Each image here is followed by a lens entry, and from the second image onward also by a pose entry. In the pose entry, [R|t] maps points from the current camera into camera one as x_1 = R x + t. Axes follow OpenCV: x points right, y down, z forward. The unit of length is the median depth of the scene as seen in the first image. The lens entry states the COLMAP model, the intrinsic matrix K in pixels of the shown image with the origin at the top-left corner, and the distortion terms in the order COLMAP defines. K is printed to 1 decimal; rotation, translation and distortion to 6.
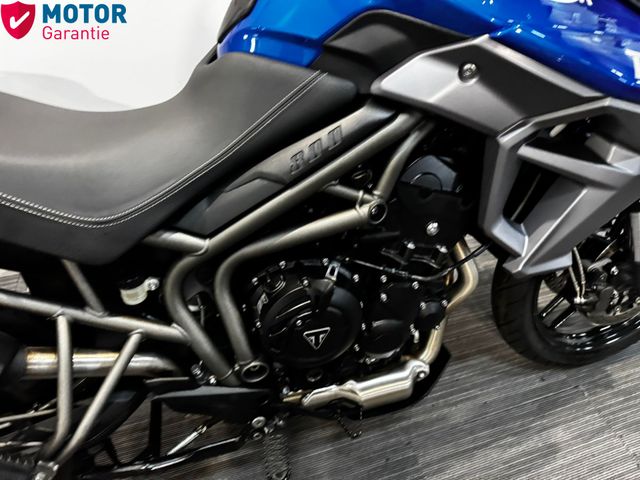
lens RADIAL K [[458.9, 0, 320.0], [0, 458.9, 240.0], [0, 0, 1]] dist [-0.003367, -0.002495]
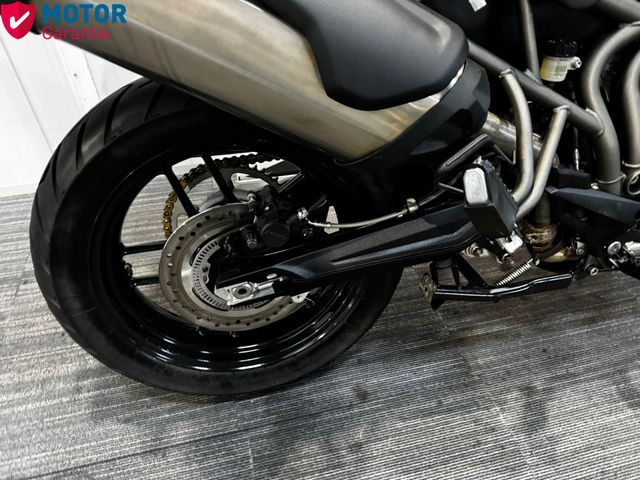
lens RADIAL K [[448.6, 0, 321.5], [0, 448.6, 241.3], [0, 0, 1]] dist [0.070704, -0.088741]
pose [[0.998057, 0.050206, -0.036886, -0.812070], [-0.050450, 0.998710, -0.005696, 0.483826], [0.036552, 0.007546, 0.999303, 0.042831]]
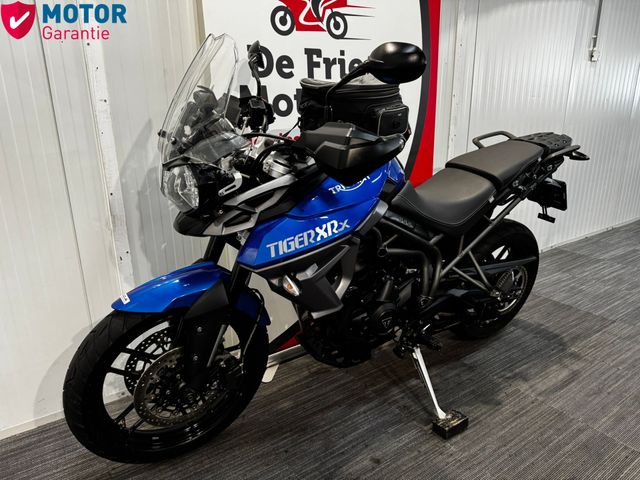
lens RADIAL K [[448.6, 0, 321.5], [0, 448.6, 241.3], [0, 0, 1]] dist [0.070704, -0.088741]
pose [[0.952618, -0.095511, 0.288786, -1.508316], [0.214293, 0.884533, -0.414343, 0.831414], [-0.215867, 0.456595, 0.863089, -0.953568]]
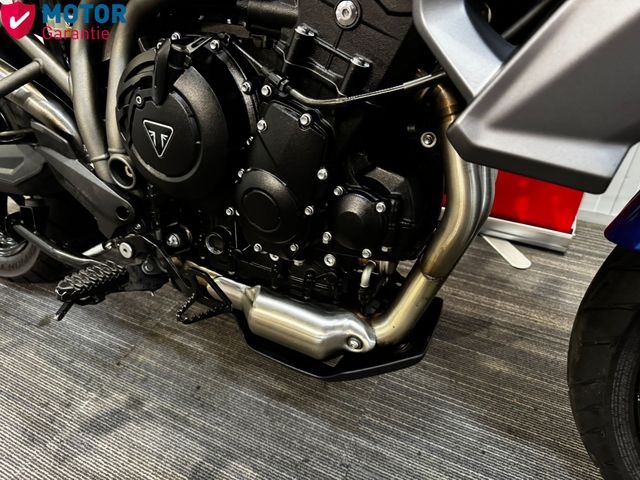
lens RADIAL K [[451.4, 0, 315.7], [0, 451.4, 239.3], [0, 0, 1]] dist [-0.002648, -0.003131]
pose [[0.729321, 0.397632, -0.556759, 0.635897], [-0.444807, 0.893890, 0.055737, 0.208480], [0.519844, 0.207000, 0.828802, 0.576642]]
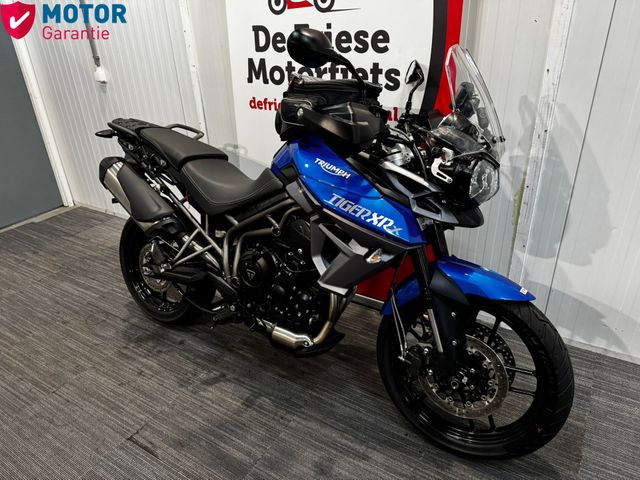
lens RADIAL K [[451.7, 0, 316.1], [0, 451.7, 239.6], [0, 0, 1]] dist [0.073934, -0.123141]
pose [[0.652826, 0.317255, -0.687872, 1.902322], [-0.491810, 0.868172, -0.066341, 0.031909], [0.576144, 0.381612, 0.722794, -0.676587]]
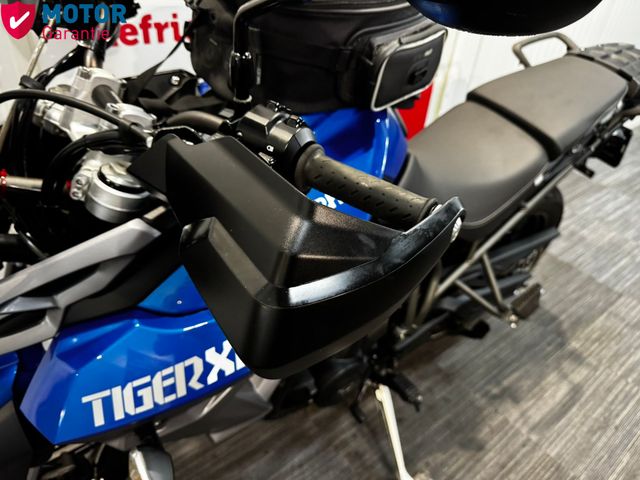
lens RADIAL K [[468.4, 0, 315.3], [0, 468.4, 240.7], [0, 0, 1]] dist [-0.016064, -0.005301]
pose [[0.929773, -0.142584, 0.339400, -1.078438], [0.179287, 0.980604, -0.079192, -0.046084], [-0.321526, 0.134481, 0.937303, -0.247133]]
